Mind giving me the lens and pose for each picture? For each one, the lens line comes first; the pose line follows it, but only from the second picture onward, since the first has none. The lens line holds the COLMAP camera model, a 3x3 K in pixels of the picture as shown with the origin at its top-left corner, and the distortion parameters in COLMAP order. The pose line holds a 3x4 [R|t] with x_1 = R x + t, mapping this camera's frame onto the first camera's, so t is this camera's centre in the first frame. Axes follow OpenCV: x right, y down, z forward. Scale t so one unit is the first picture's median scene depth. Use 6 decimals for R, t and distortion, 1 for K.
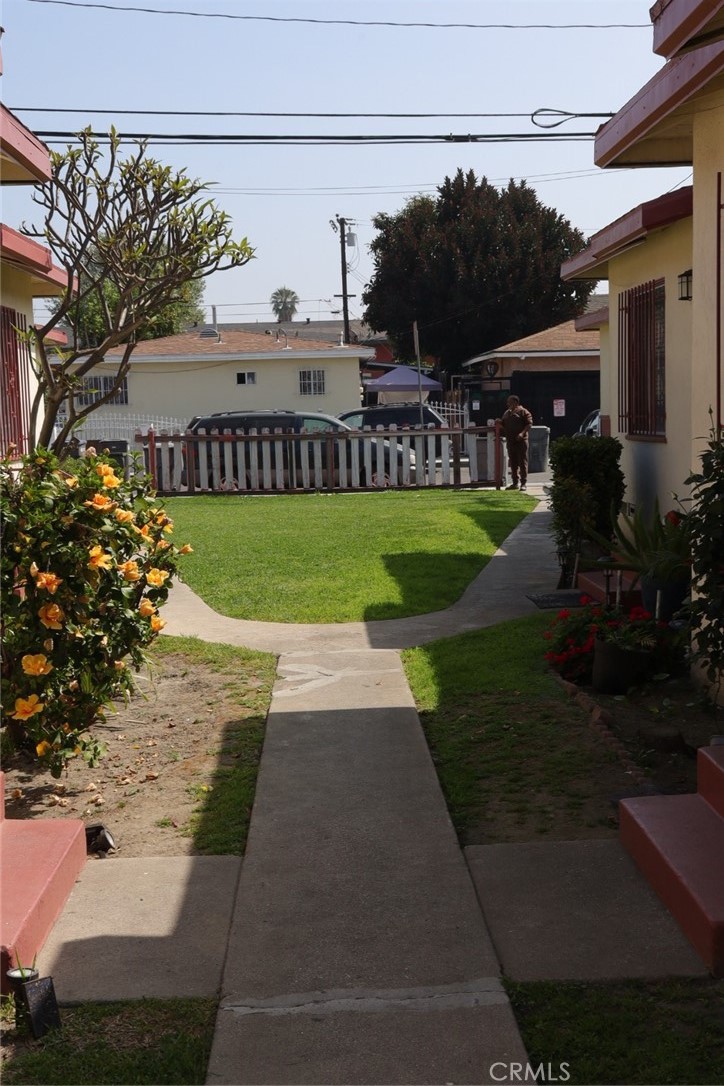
lens RADIAL K [[1087.3, 0, 362.0], [0, 1087.3, 543.0], [0, 0, 1]] dist [0.006166, 0.003744]
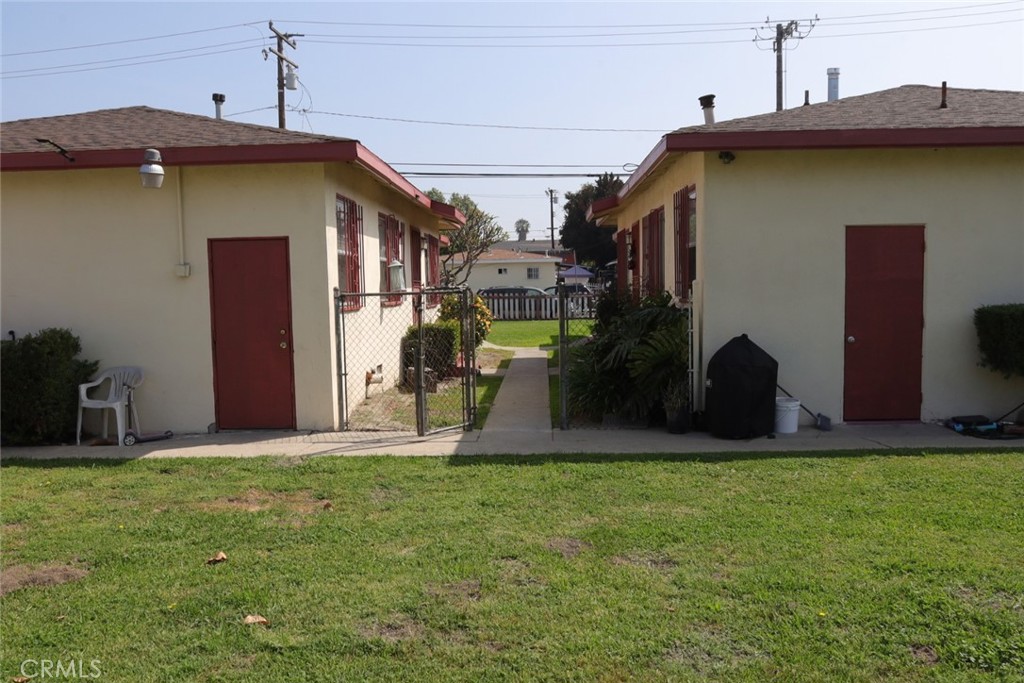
lens RADIAL K [[603.2, 0, 512.0], [0, 603.2, 341.5], [0, 0, 1]] dist [-0.000869, -0.000039]
pose [[0.996289, 0.016954, -0.084379, 0.016360], [-0.019466, 0.999389, -0.029041, 0.023989], [0.083835, 0.030576, 0.996010, -0.198043]]
